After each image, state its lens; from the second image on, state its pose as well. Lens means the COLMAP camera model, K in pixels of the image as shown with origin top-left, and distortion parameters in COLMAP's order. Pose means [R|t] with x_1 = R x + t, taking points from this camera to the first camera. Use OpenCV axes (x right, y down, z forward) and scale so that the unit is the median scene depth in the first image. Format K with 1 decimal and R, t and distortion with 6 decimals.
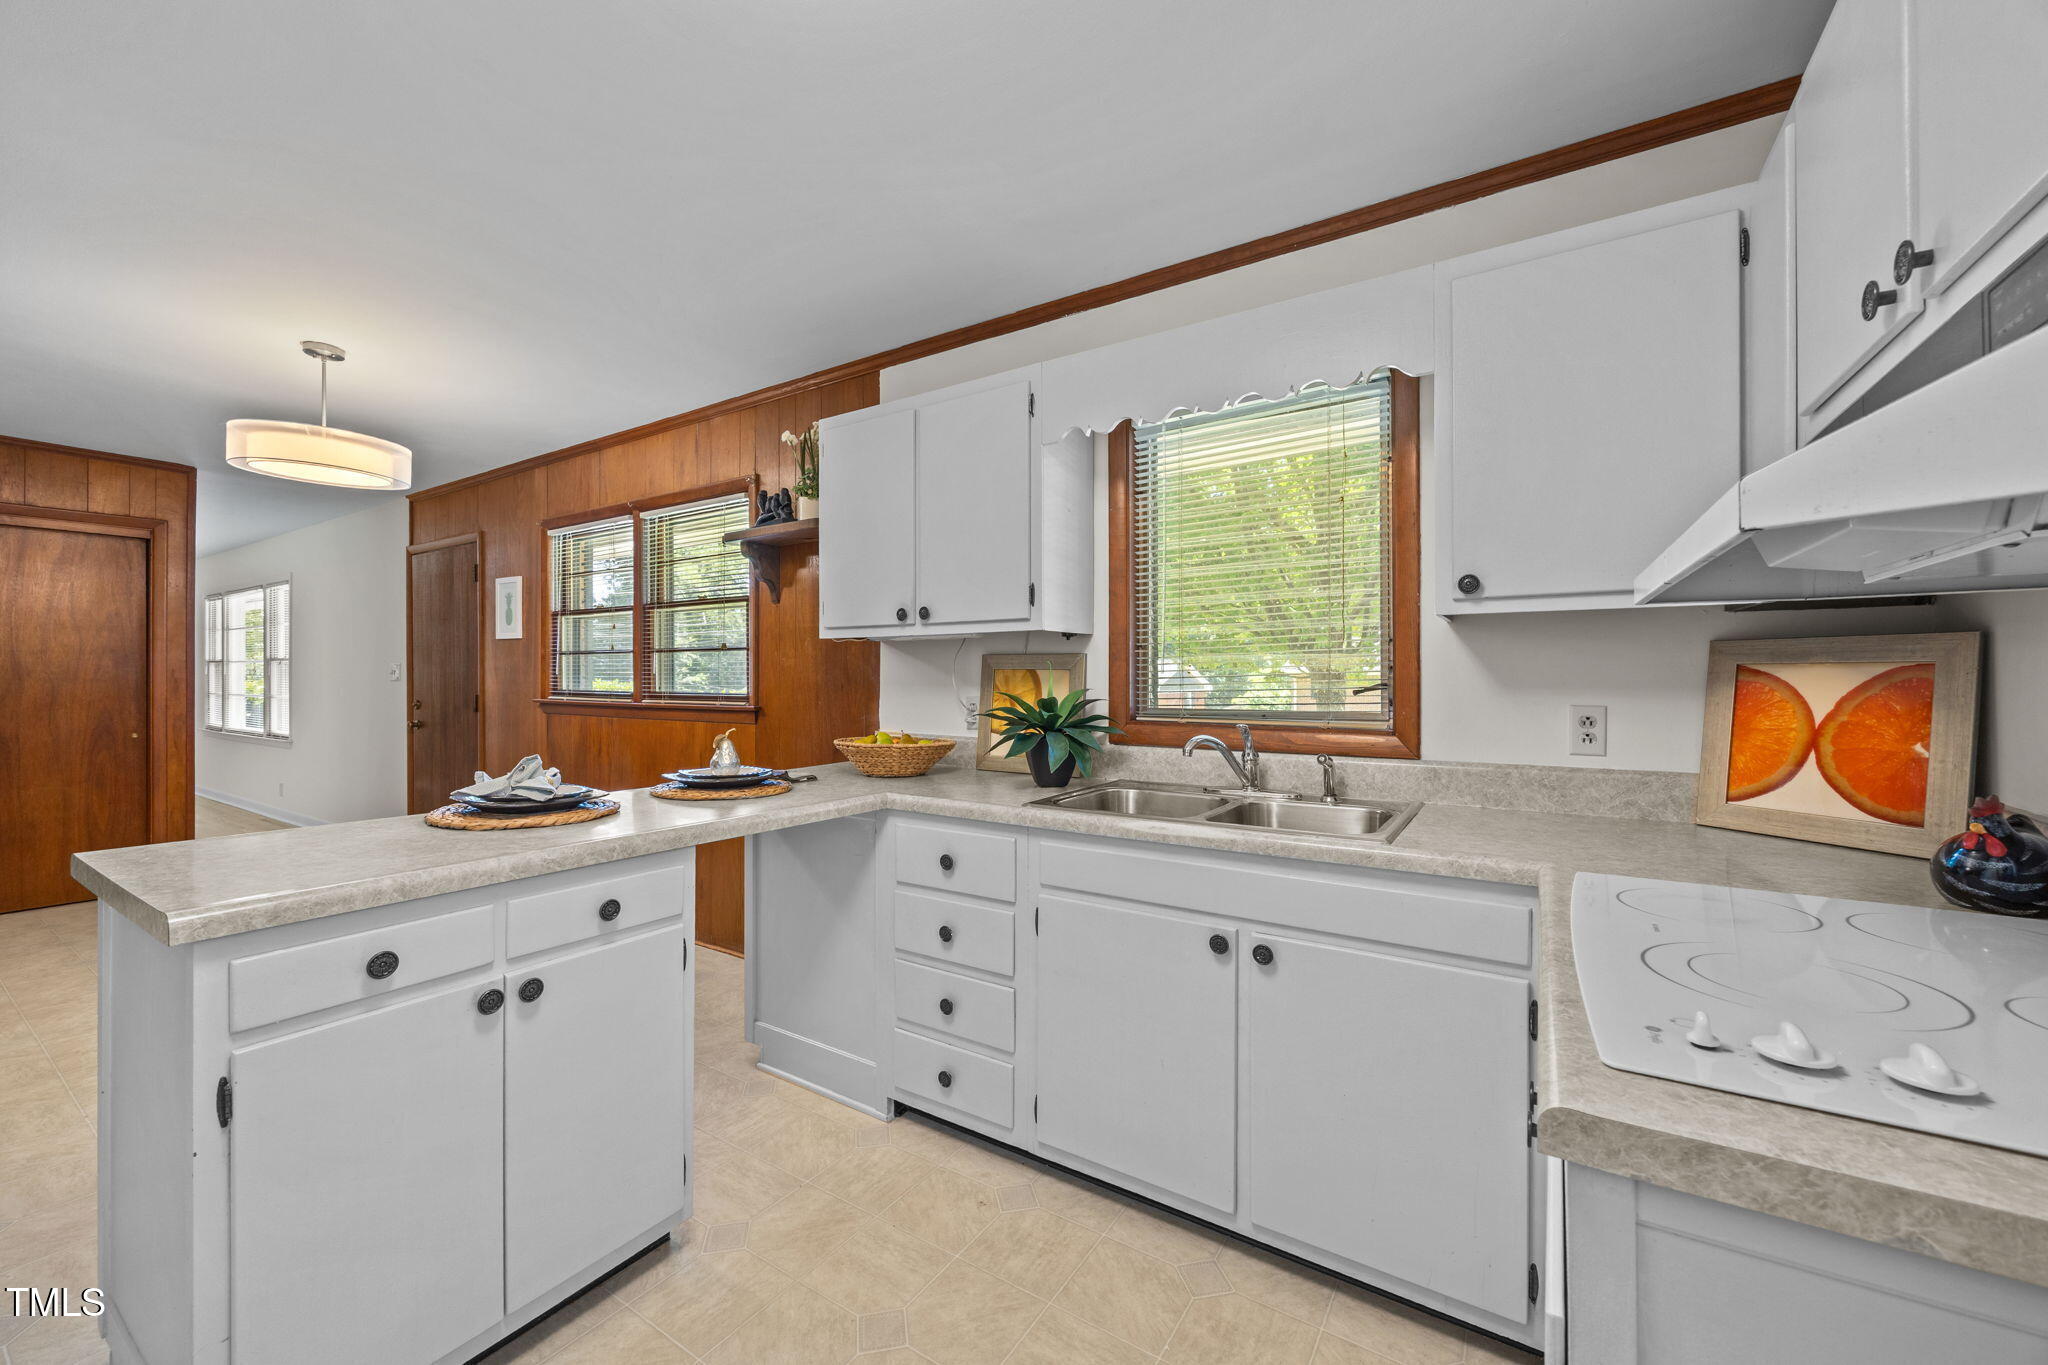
lens RADIAL K [[826.4, 0, 1024.0], [0, 826.4, 682.5], [0, 0, 1]] dist [-0.005621, -0.000028]
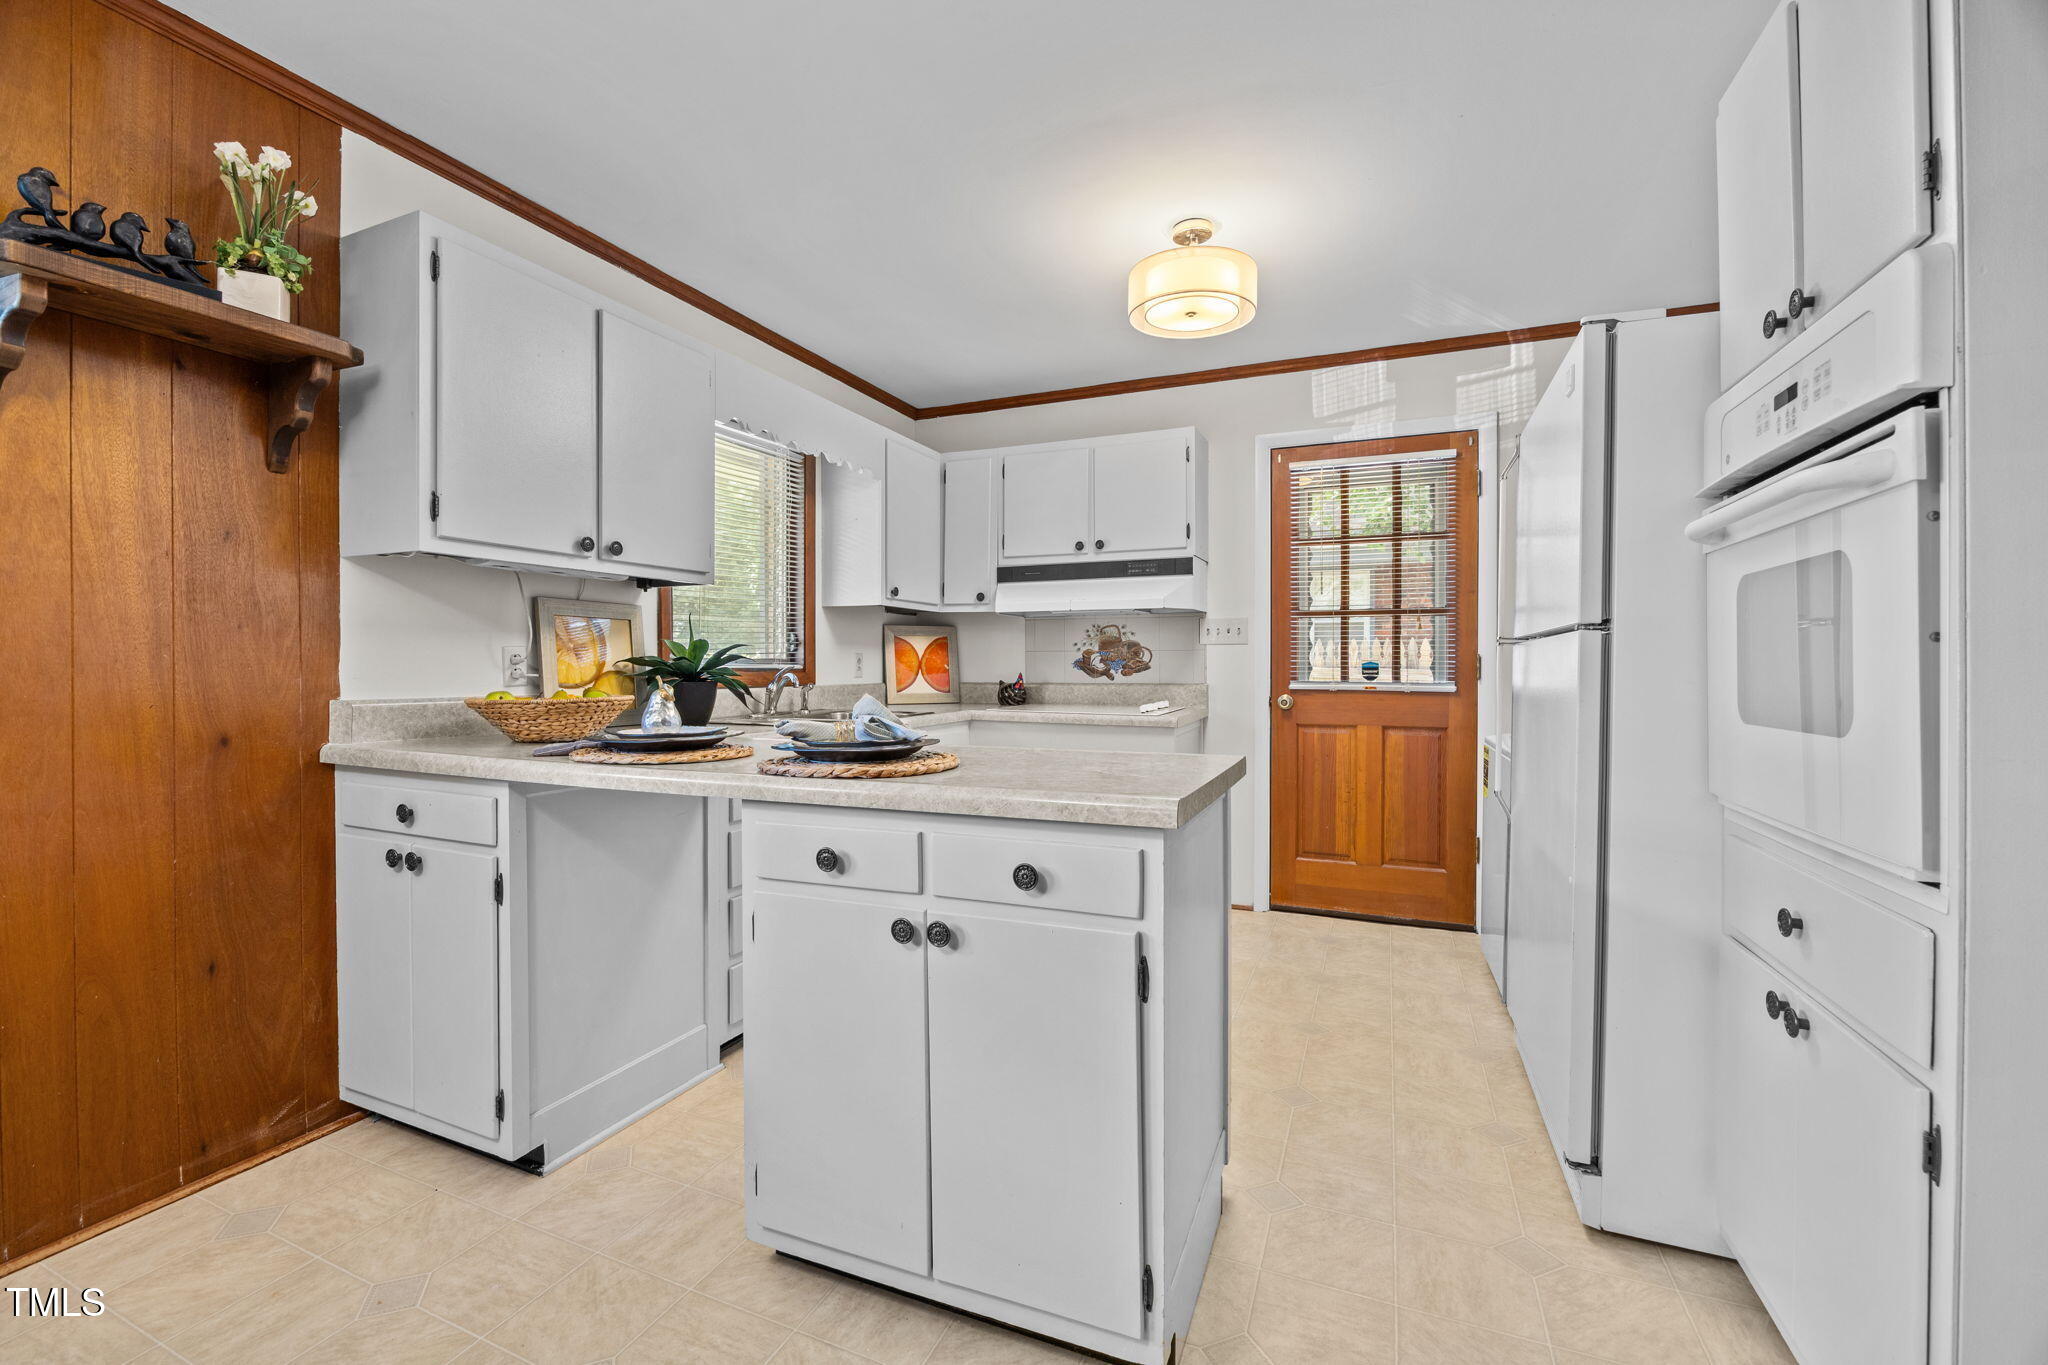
lens RADIAL K [[935.2, 0, 932.7], [0, 935.2, 682.2], [0, 0, 1]] dist [-0.019061, -0.000209]
pose [[-0.140912, -0.015155, 0.989906, -1.519600], [0.003144, 0.999871, 0.015755, 0.059274], [-0.990017, 0.005332, -0.140846, 1.058097]]
